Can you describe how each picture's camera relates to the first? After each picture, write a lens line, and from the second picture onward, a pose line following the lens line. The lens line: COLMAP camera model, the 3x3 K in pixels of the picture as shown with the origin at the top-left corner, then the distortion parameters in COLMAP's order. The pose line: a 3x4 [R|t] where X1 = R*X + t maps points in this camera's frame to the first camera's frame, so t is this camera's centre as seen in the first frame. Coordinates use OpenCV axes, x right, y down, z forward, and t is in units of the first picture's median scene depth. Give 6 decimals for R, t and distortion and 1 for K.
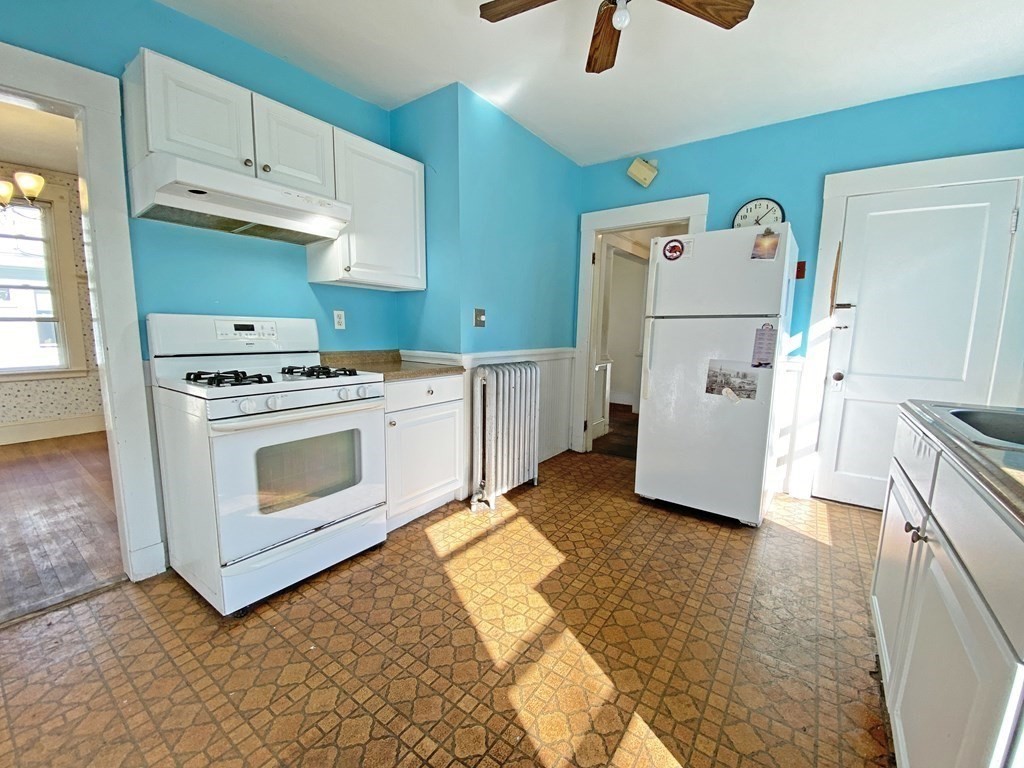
lens RADIAL K [[421.9, 0, 510.0], [0, 421.9, 384.3], [0, 0, 1]] dist [0.047990, -0.028232]
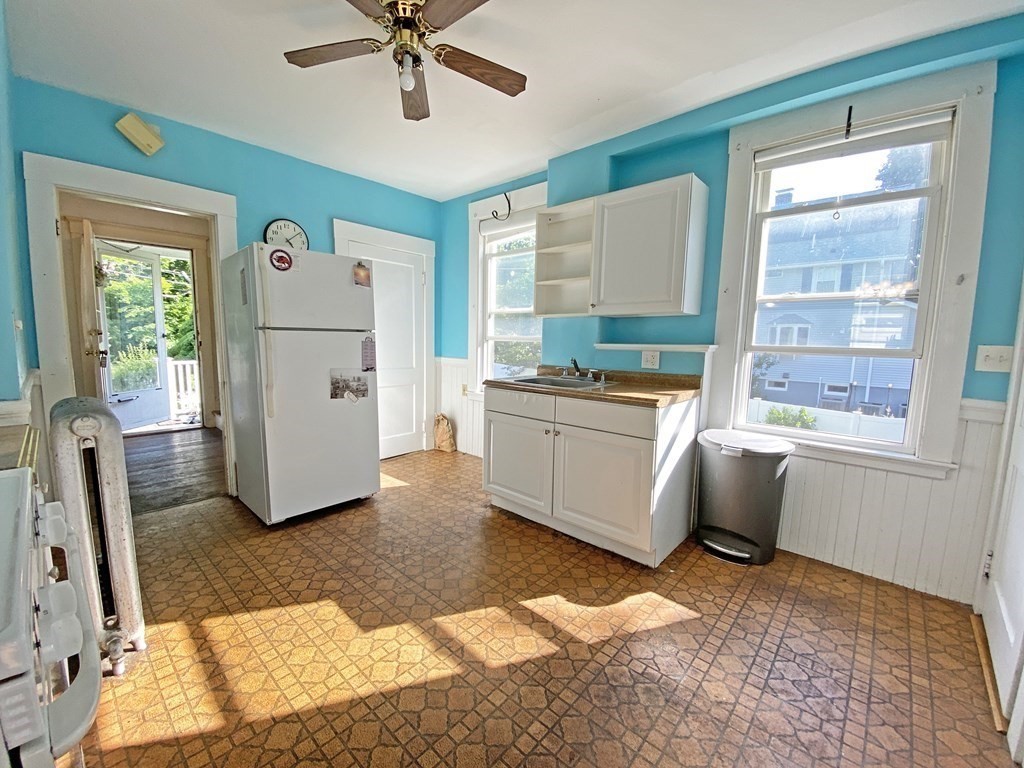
lens RADIAL K [[421.9, 0, 510.0], [0, 421.9, 384.3], [0, 0, 1]] dist [0.047990, -0.028232]
pose [[0.110103, -0.124406, 0.986104, -0.680200], [0.115576, 0.987008, 0.111616, -0.102742], [-0.987178, 0.101681, 0.123051, 0.477595]]
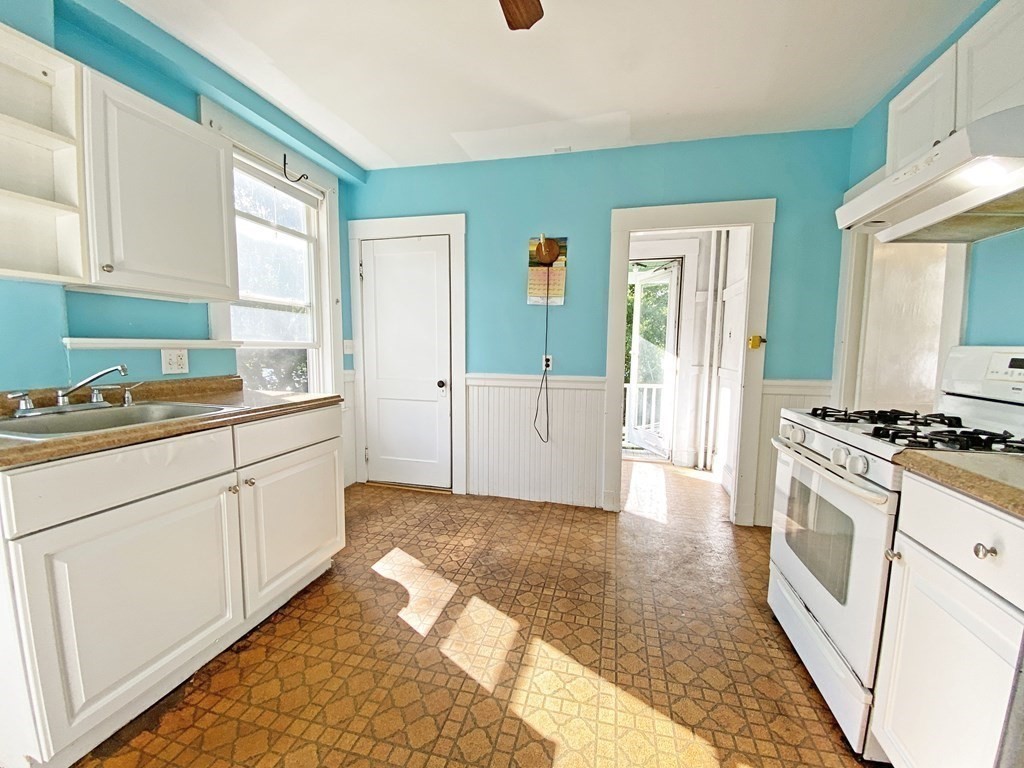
lens RADIAL K [[421.9, 0, 510.0], [0, 421.9, 384.3], [0, 0, 1]] dist [0.047990, -0.028232]
pose [[-0.928954, 0.005283, -0.370158, 0.330759], [-0.074808, 0.976591, 0.201679, -0.175476], [0.362559, 0.215042, -0.906812, 1.320166]]
